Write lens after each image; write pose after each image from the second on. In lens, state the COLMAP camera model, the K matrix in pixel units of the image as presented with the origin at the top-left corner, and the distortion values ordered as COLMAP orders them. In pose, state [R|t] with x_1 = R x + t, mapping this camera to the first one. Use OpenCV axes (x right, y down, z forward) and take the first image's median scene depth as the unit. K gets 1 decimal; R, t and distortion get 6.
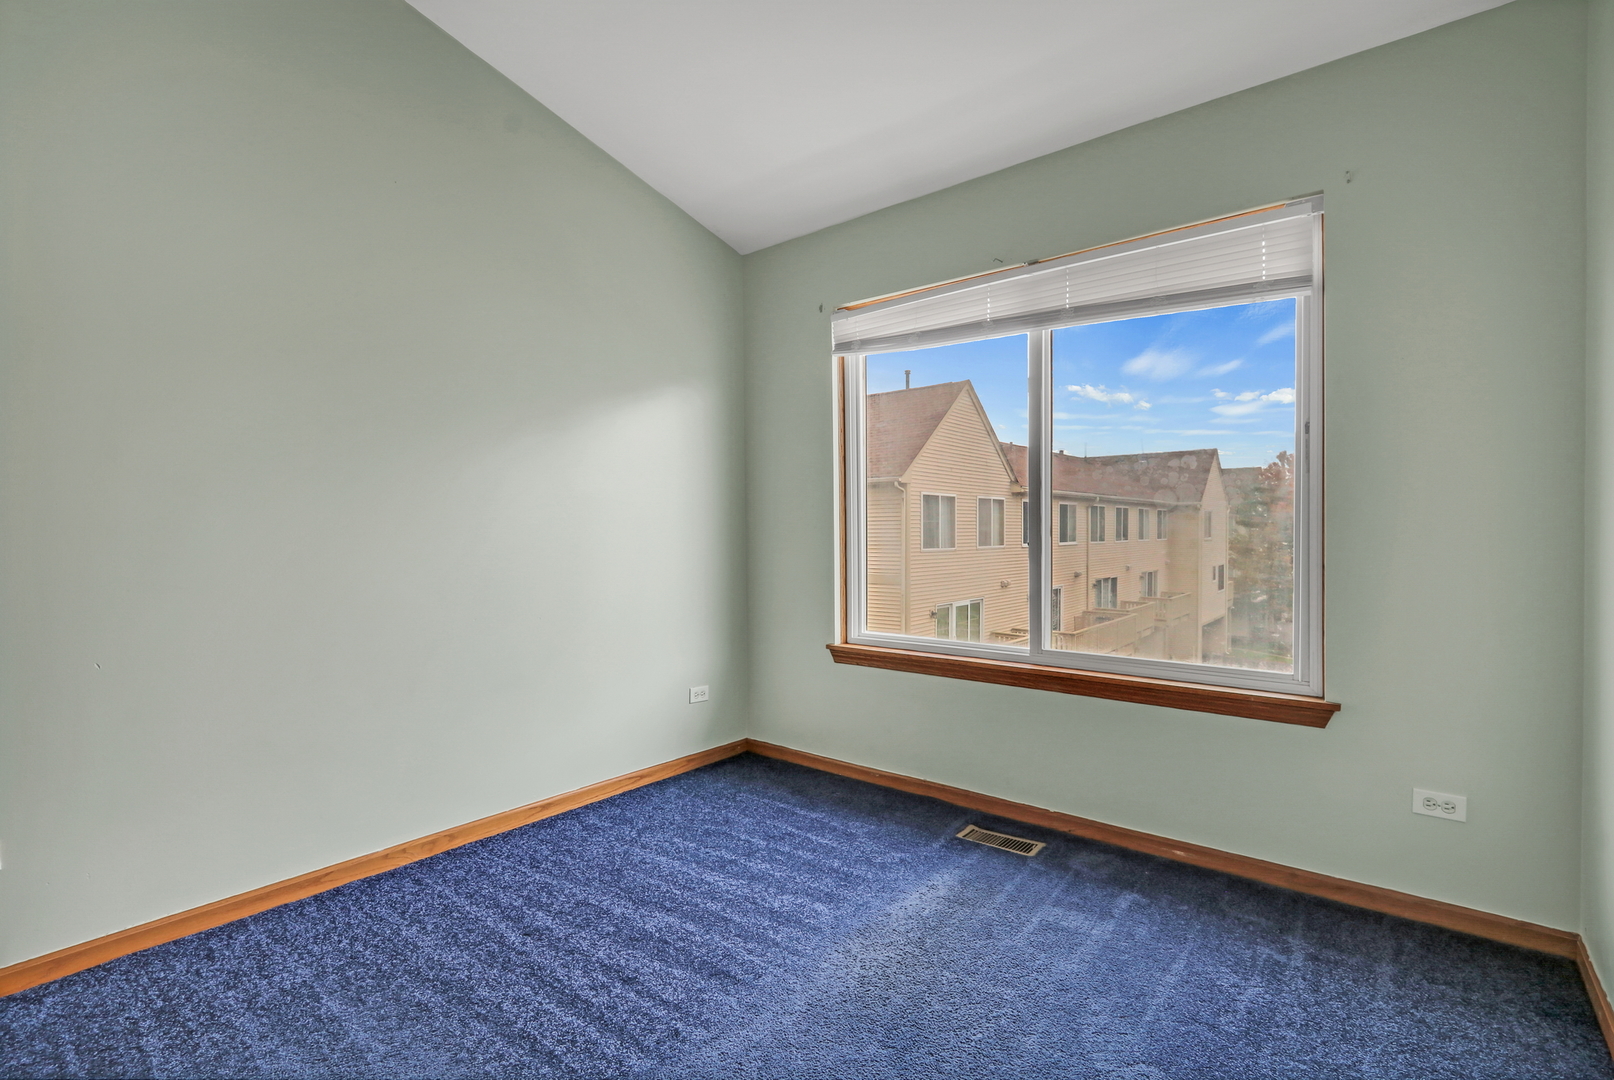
lens RADIAL K [[672.2, 0, 807.0], [0, 672.2, 540.0], [0, 0, 1]] dist [0.076550, 0.000097]
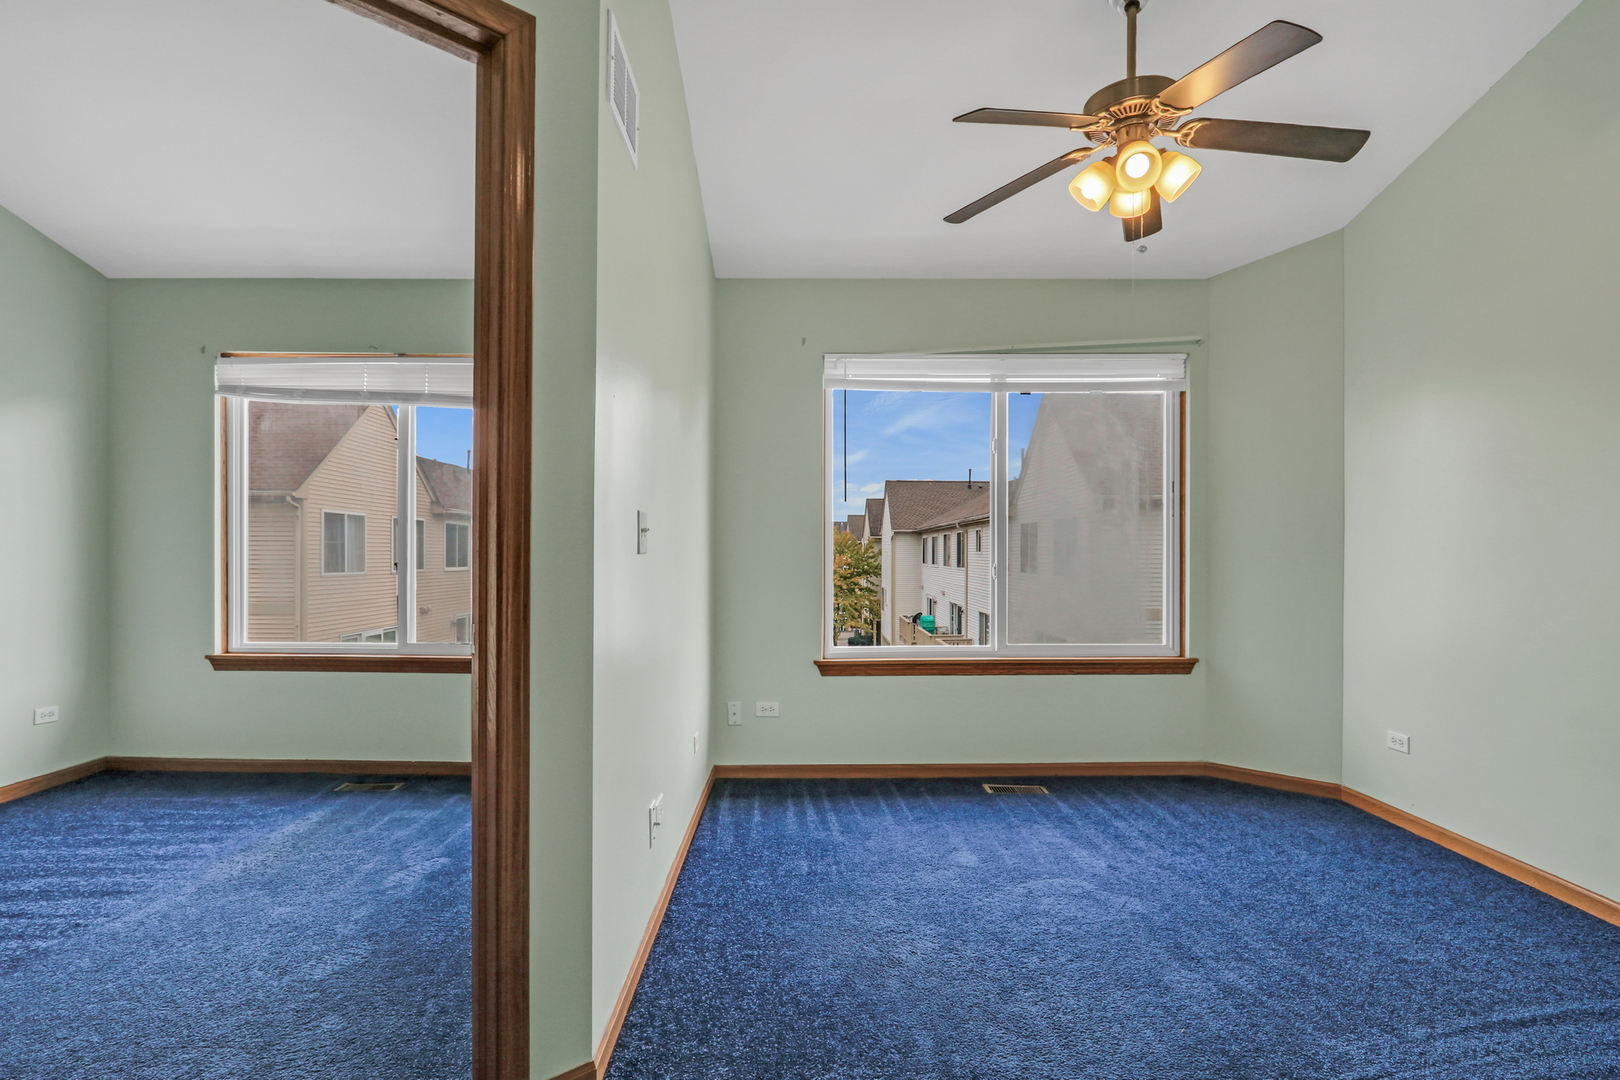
lens RADIAL K [[783.4, 0, 806.4], [0, 783.4, 553.1], [0, 0, 1]] dist [-0.026077, 0.006221]
pose [[0.755051, 0.009319, 0.655600, -0.071423], [0.000633, 0.999888, -0.014942, 0.008812], [-0.655666, 0.011697, 0.754961, -0.728762]]
